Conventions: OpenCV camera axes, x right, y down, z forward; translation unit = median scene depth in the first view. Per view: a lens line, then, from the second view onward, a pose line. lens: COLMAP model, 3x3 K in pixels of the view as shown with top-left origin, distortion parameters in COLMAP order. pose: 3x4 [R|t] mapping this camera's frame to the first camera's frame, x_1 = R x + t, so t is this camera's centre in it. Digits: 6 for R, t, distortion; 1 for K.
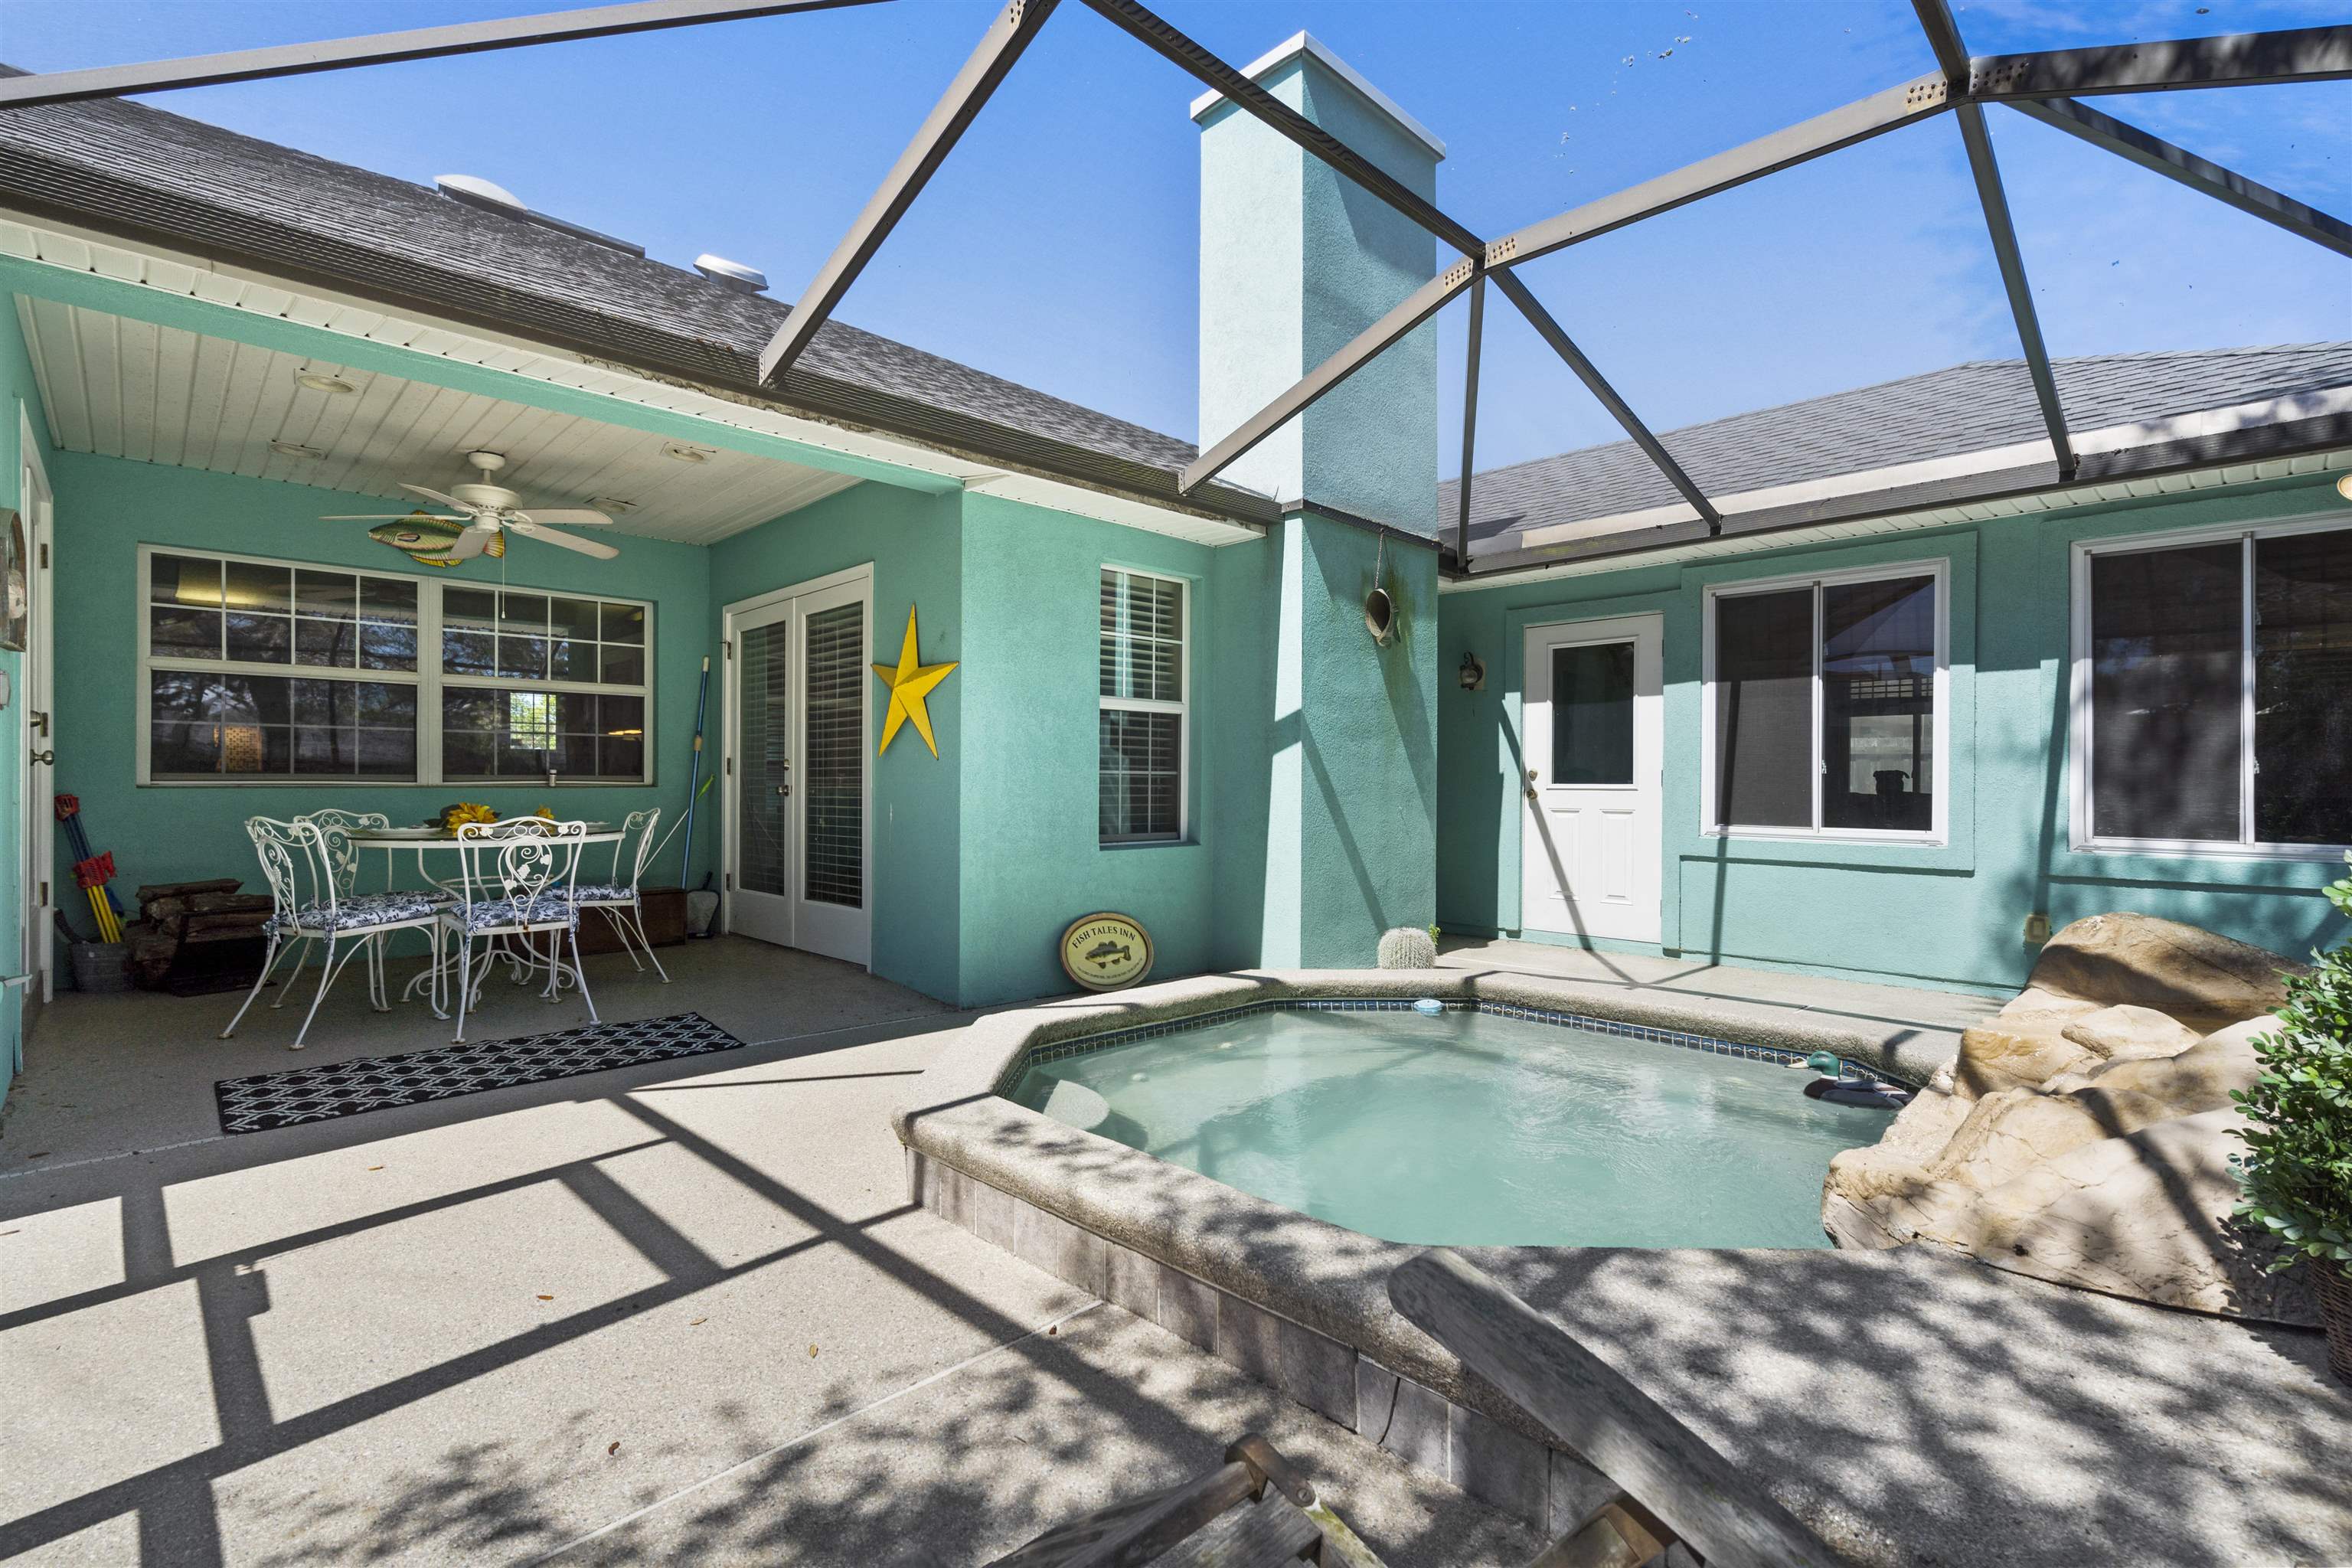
lens RADIAL K [[1080.8, 0, 1182.3], [0, 1080.8, 795.2], [0, 0, 1]] dist [-0.002122, 0.000992]
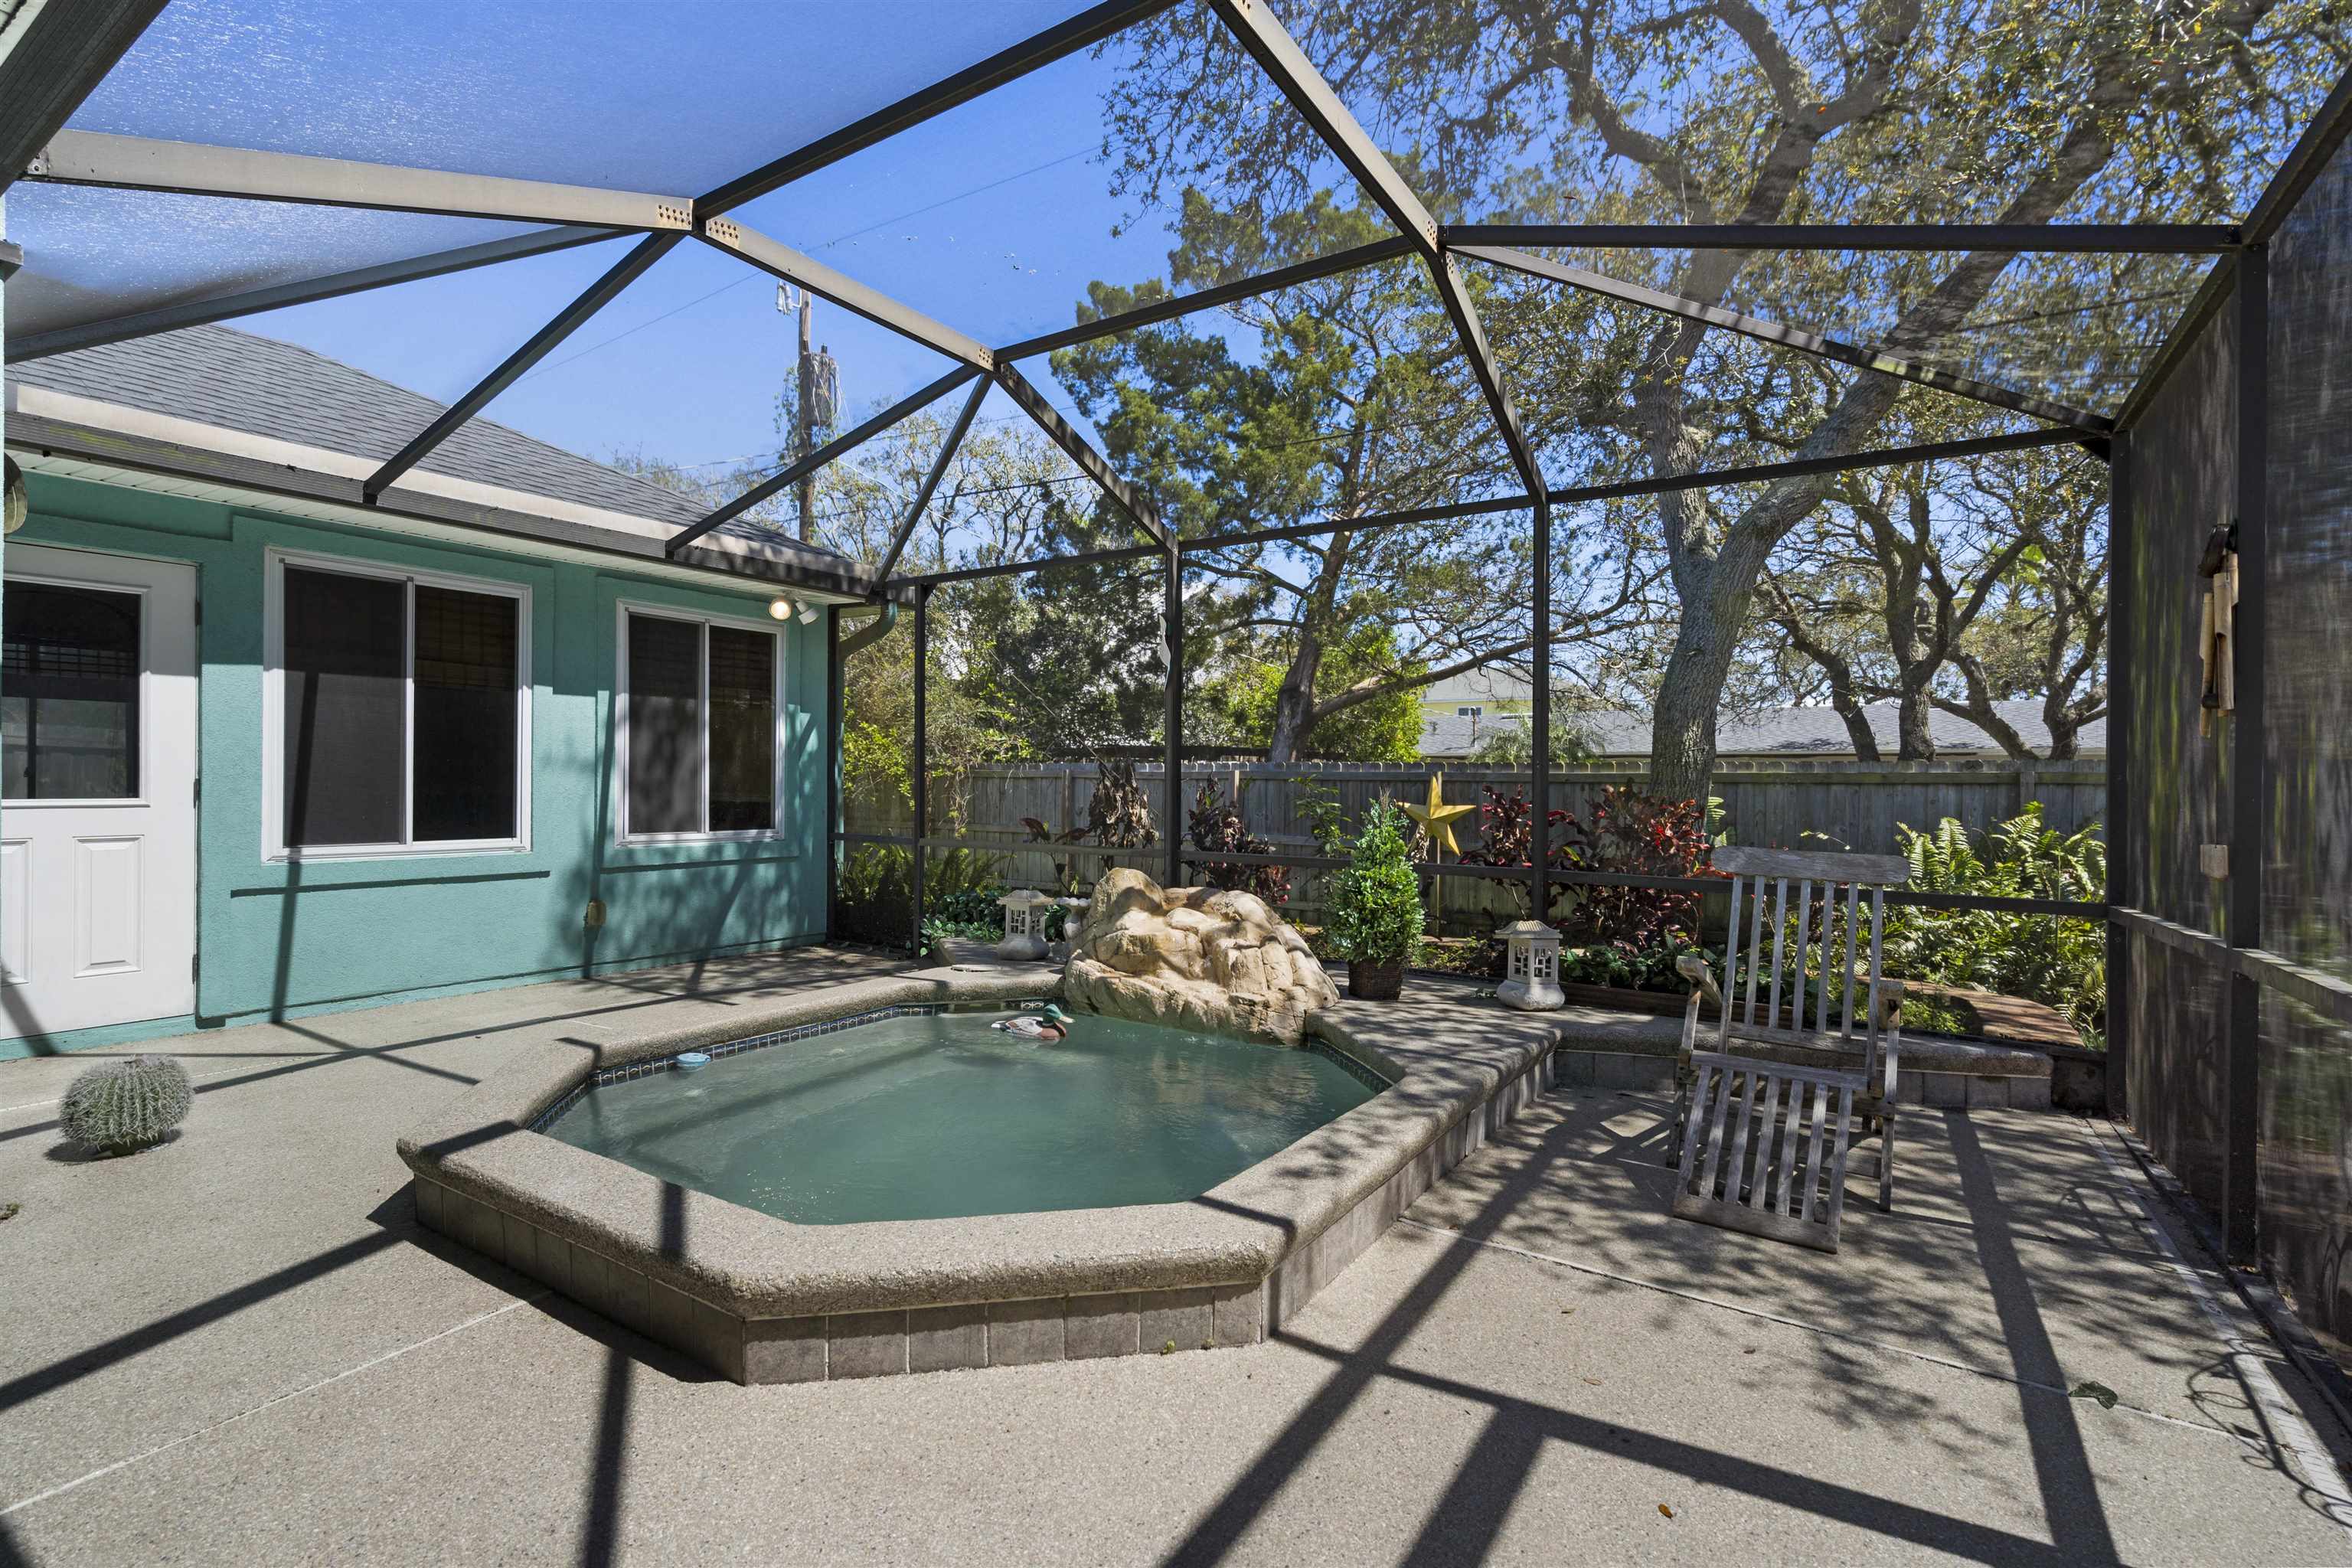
lens RADIAL K [[1080.8, 0, 1186.4], [0, 1080.8, 782.9], [0, 0, 1]] dist [-0.002122, 0.000992]
pose [[-0.215899, -0.009959, 0.976365, -0.537305], [0.002807, 0.999938, 0.010820, -0.033317], [-0.976412, 0.005077, -0.215857, 0.632932]]
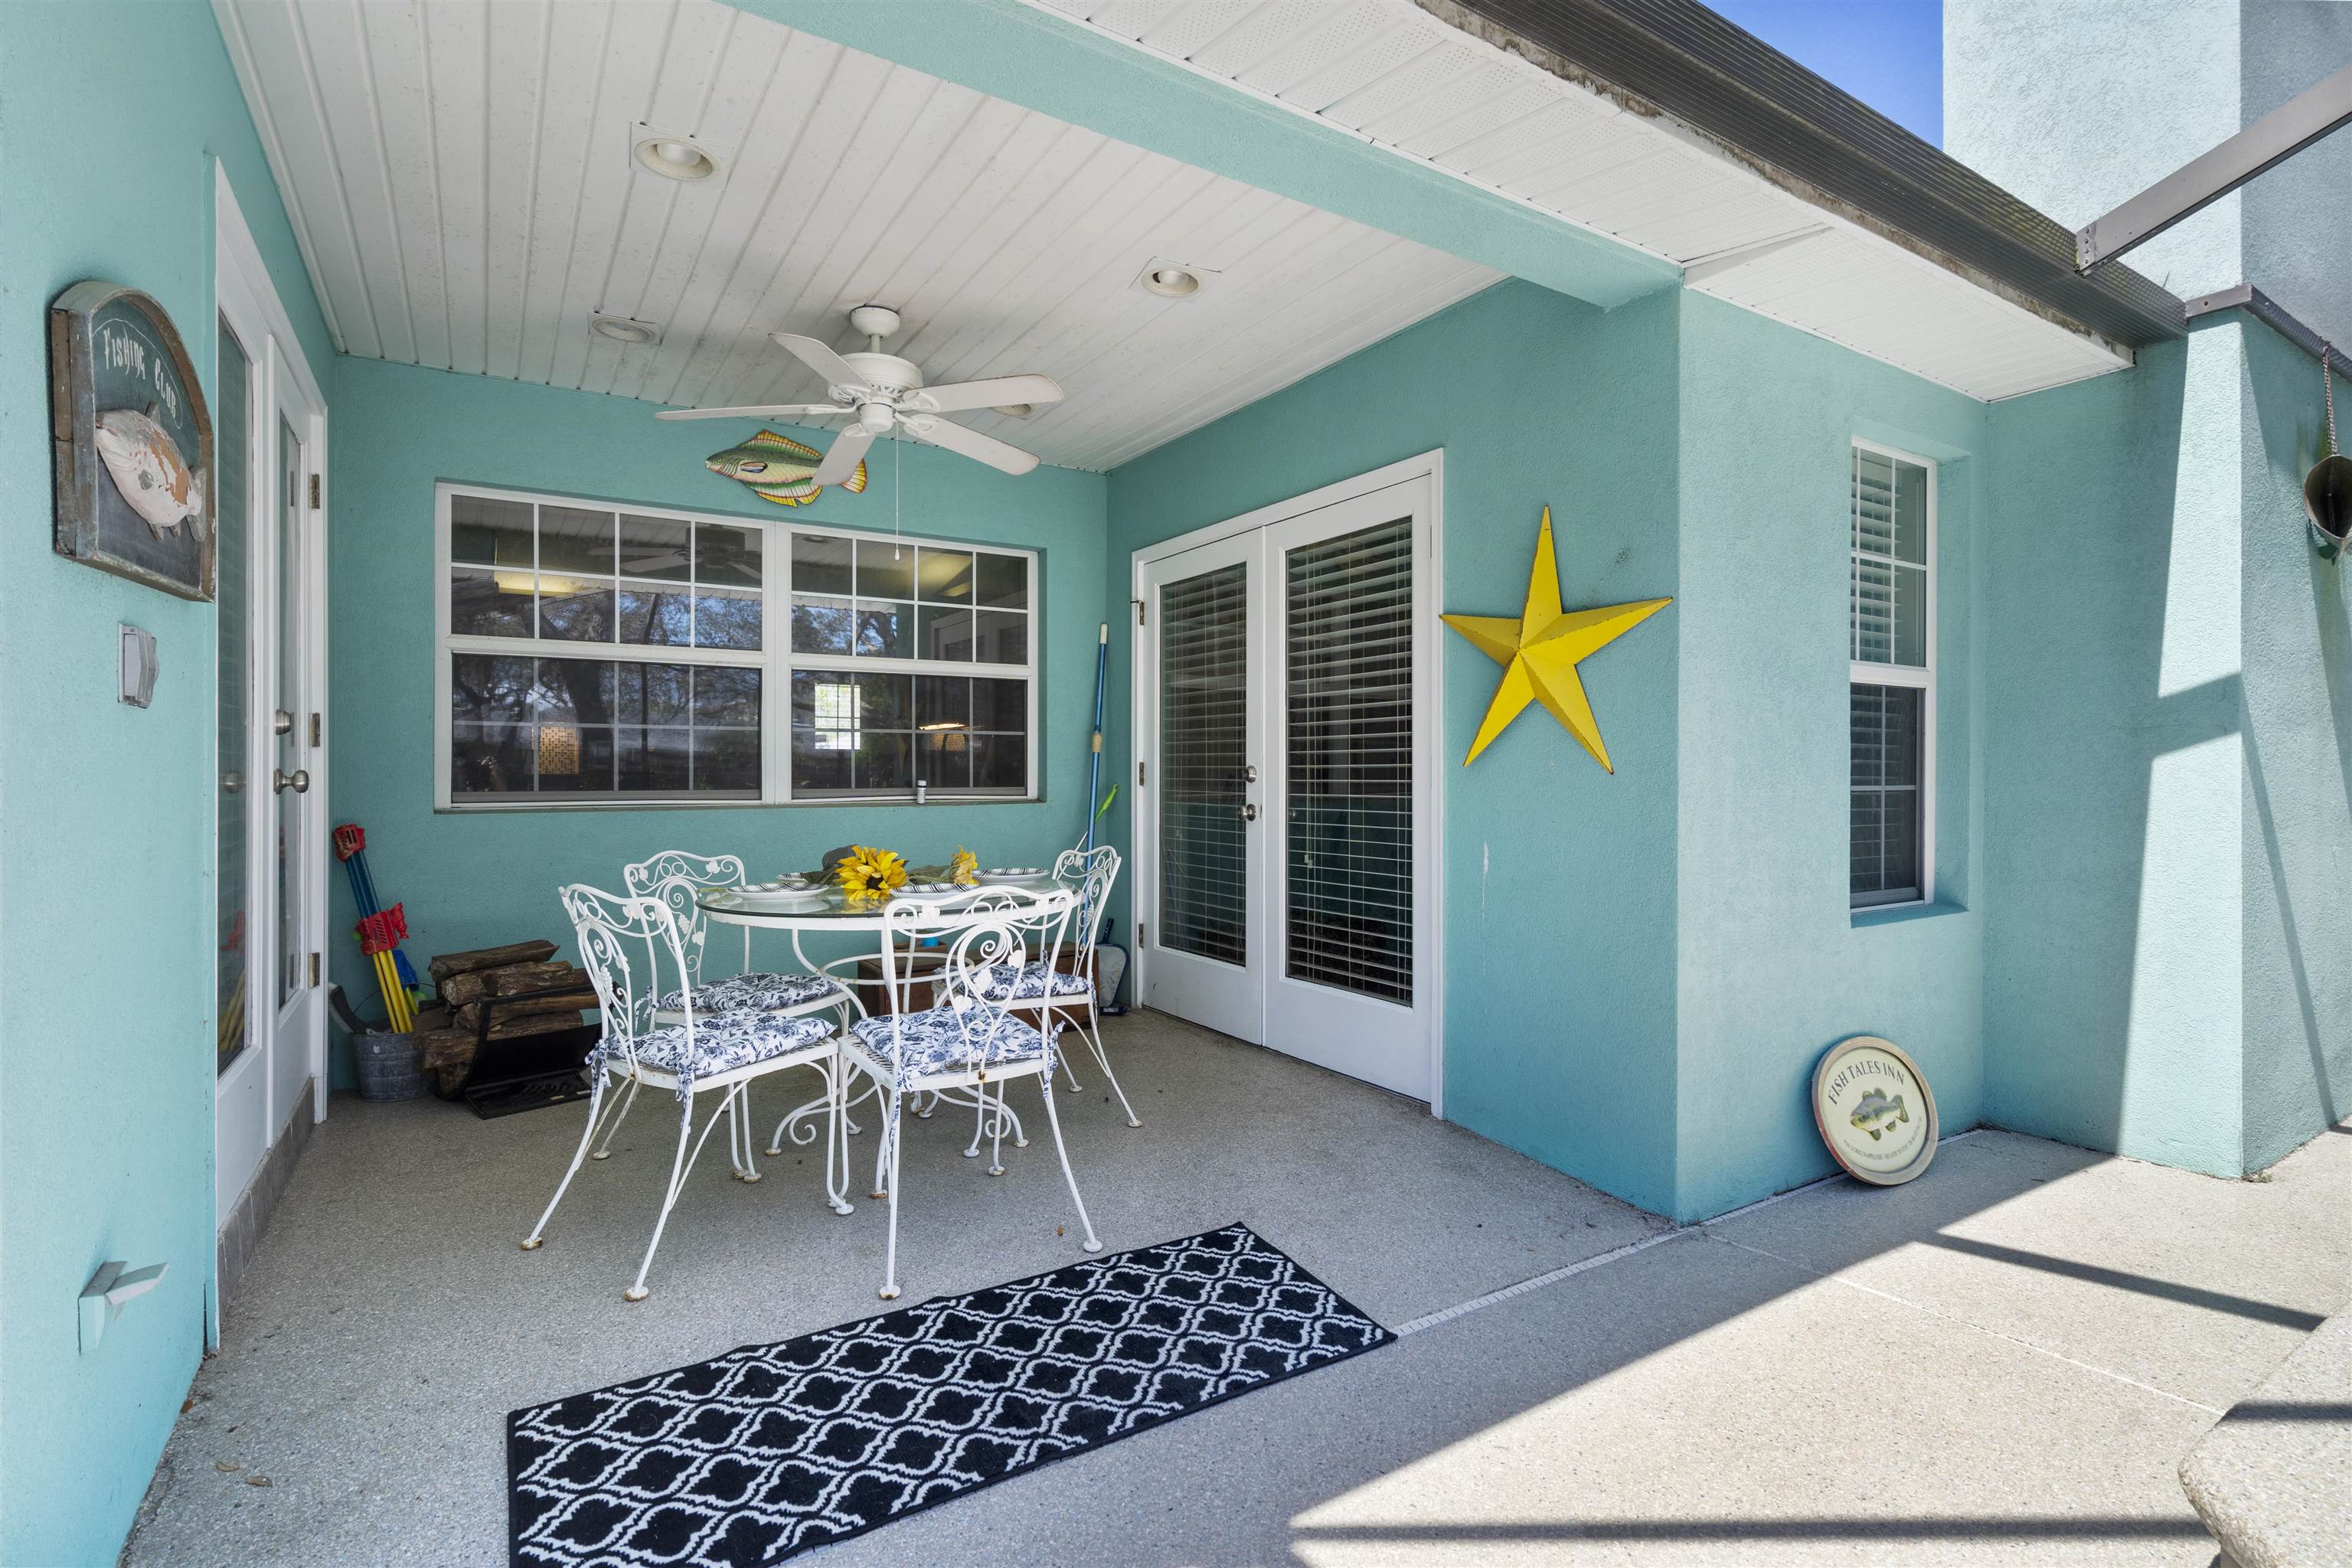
lens RADIAL K [[1080.8, 0, 1160.6], [0, 1080.8, 782.8], [0, 0, 1]] dist [-0.002122, 0.000992]
pose [[0.977899, -0.000877, -0.209076, -0.339541], [0.000902, 1.000000, 0.000021, -0.027984], [0.209076, -0.000210, 0.977899, 0.394498]]
